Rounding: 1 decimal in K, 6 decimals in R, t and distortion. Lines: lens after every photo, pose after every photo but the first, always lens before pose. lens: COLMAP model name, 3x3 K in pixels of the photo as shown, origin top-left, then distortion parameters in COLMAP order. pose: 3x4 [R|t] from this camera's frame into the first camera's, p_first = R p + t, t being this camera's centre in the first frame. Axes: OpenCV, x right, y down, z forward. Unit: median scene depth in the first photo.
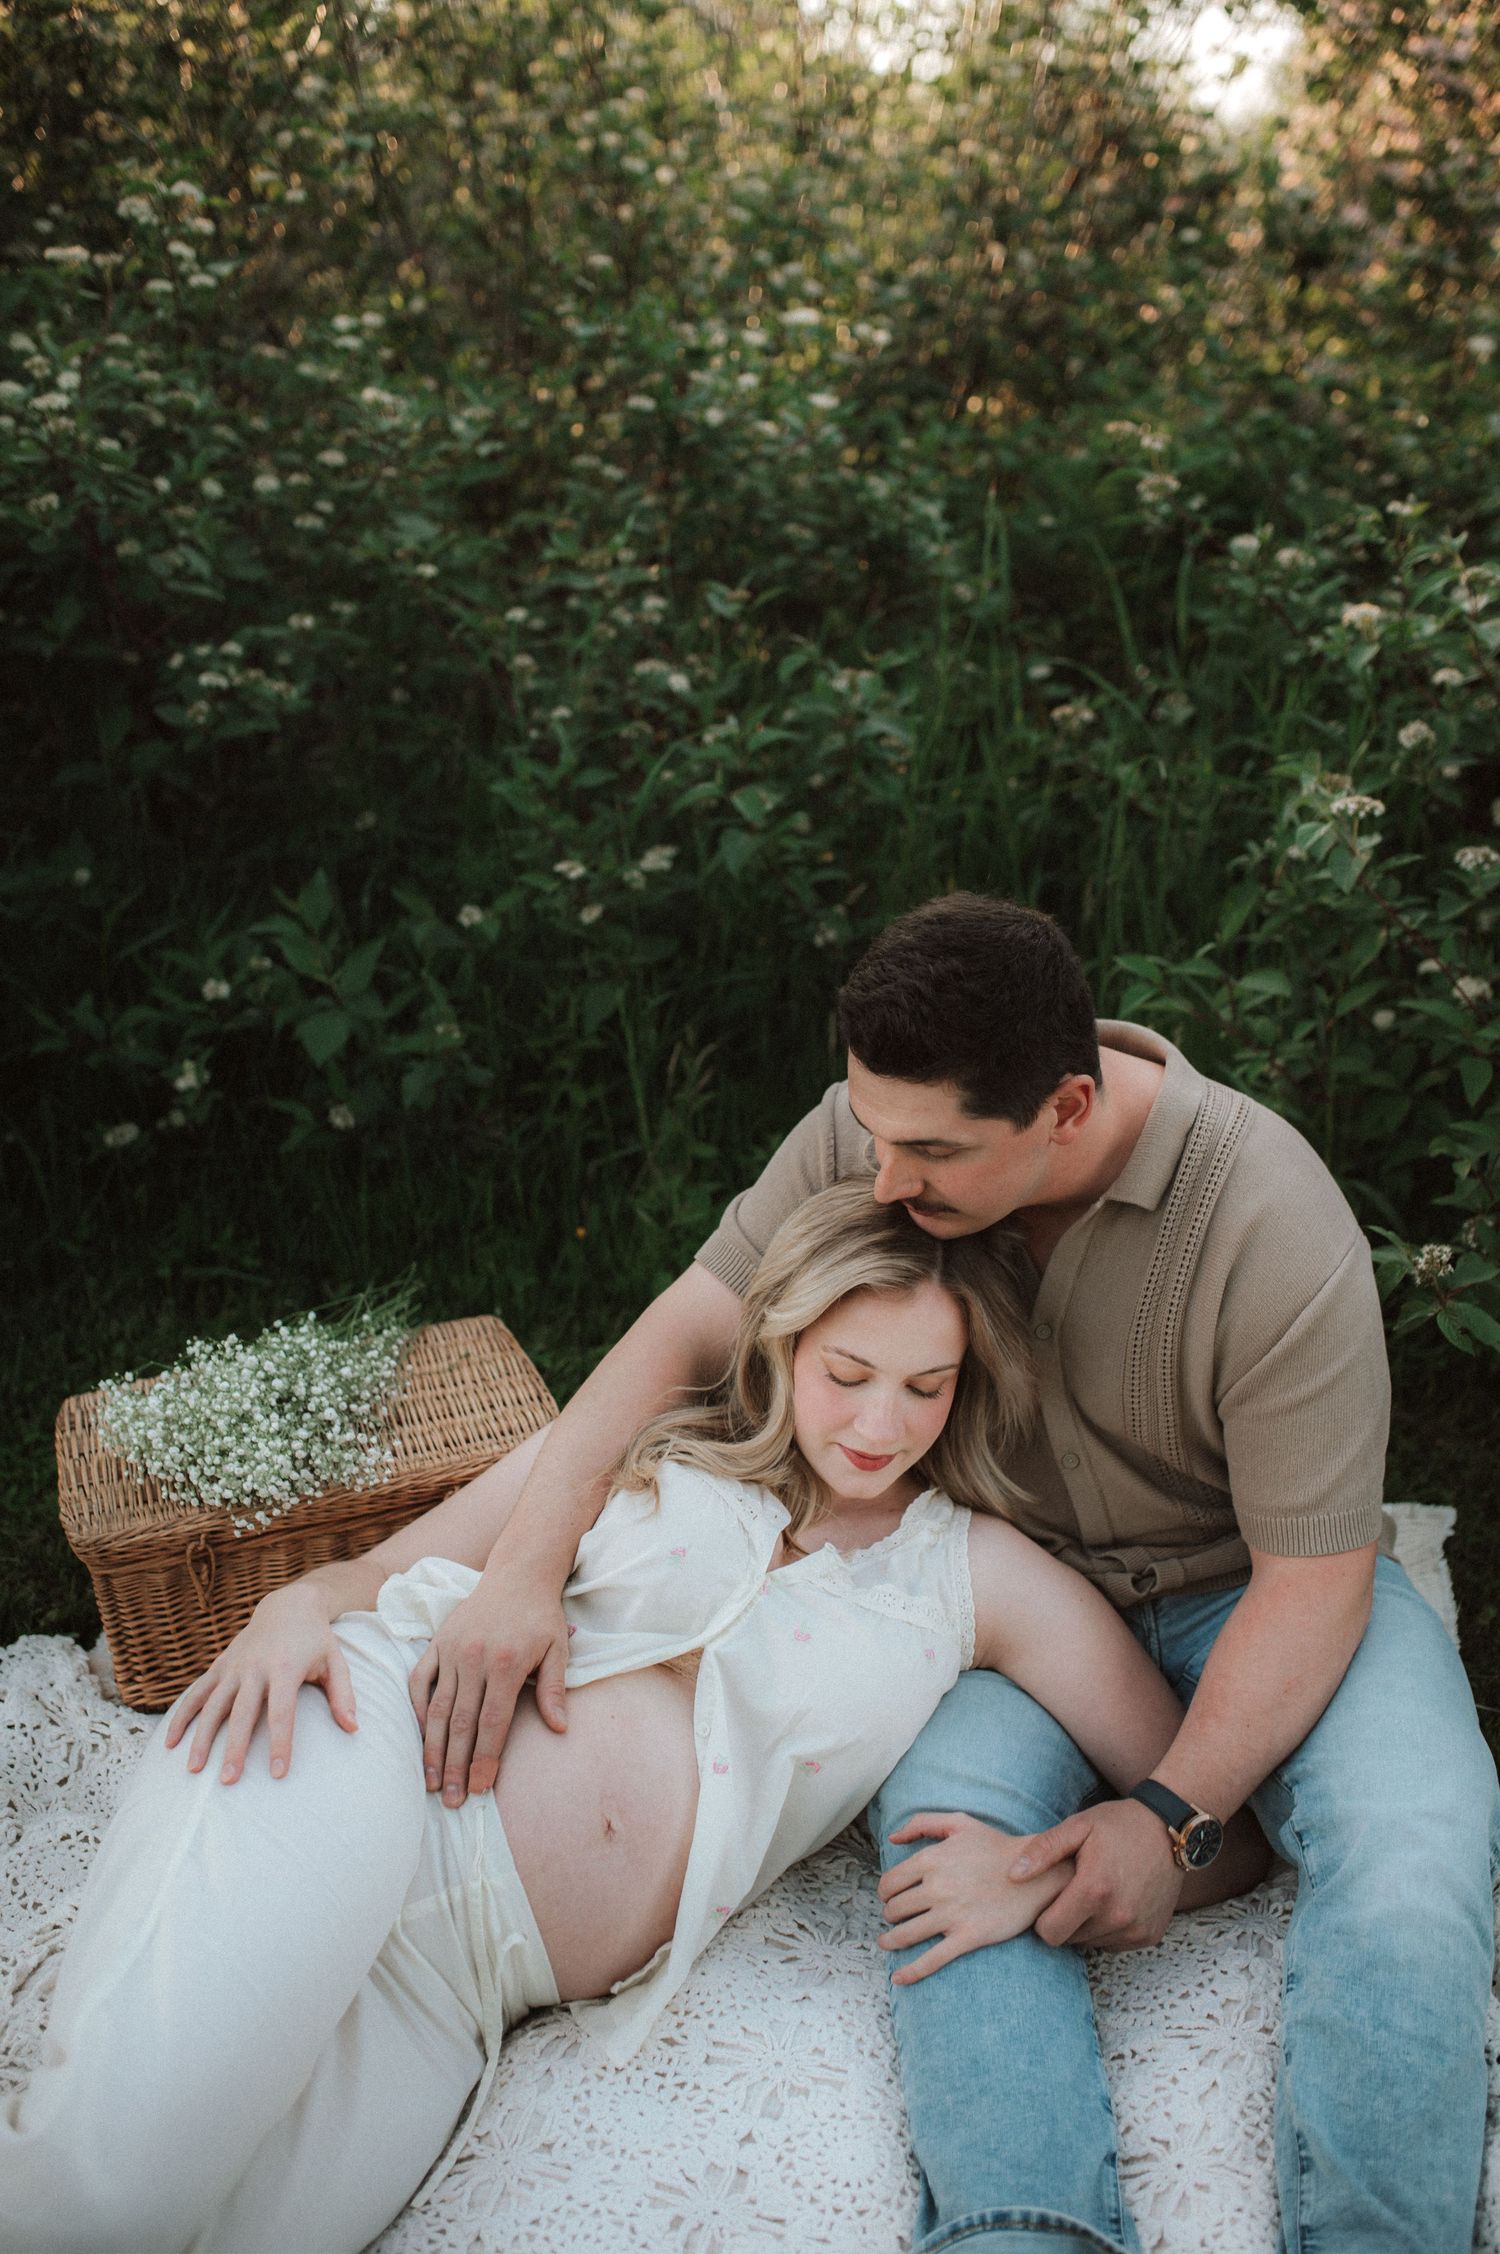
lens RADIAL K [[2160.7, 0, 750.0], [0, 2160.7, 1127.0], [0, 0, 1]] dist [-0.000006, 0.000321]
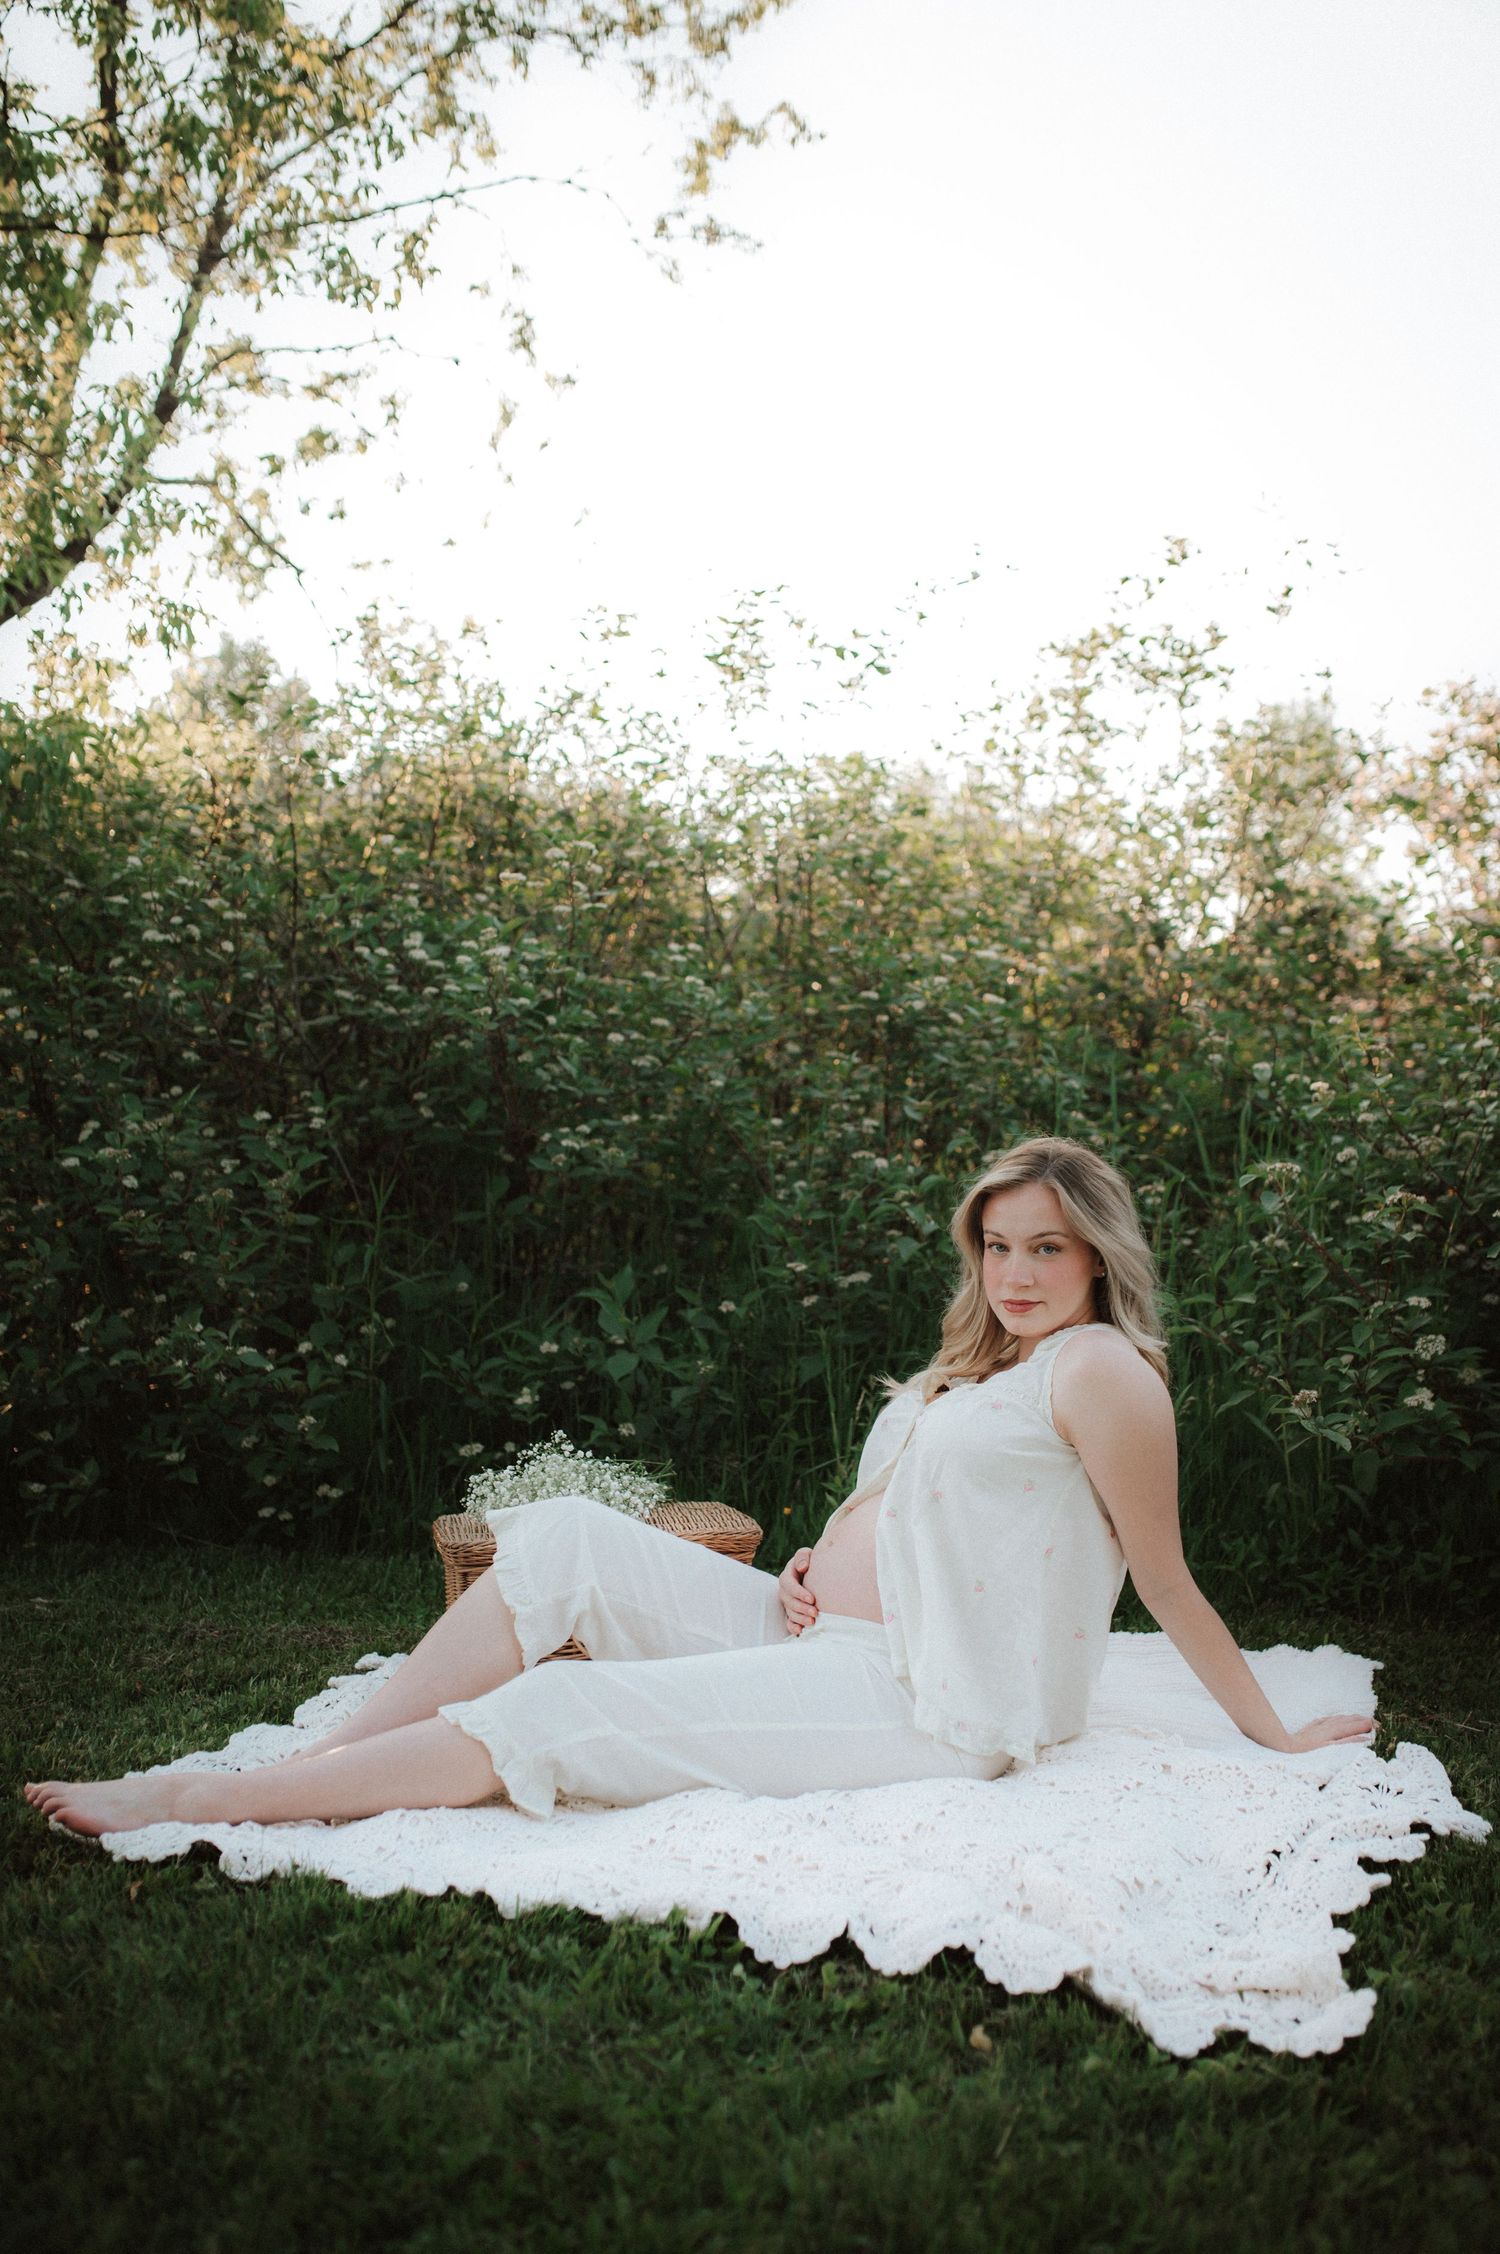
lens RADIAL K [[2160.7, 0, 750.0], [0, 2160.7, 1127.0], [0, 0, 1]] dist [-0.000006, 0.000321]
pose [[0.990642, 0.030096, -0.133127, 0.073652], [-0.075576, 0.933161, -0.351424, 0.295519], [0.113653, 0.358197, 0.926703, -0.374651]]
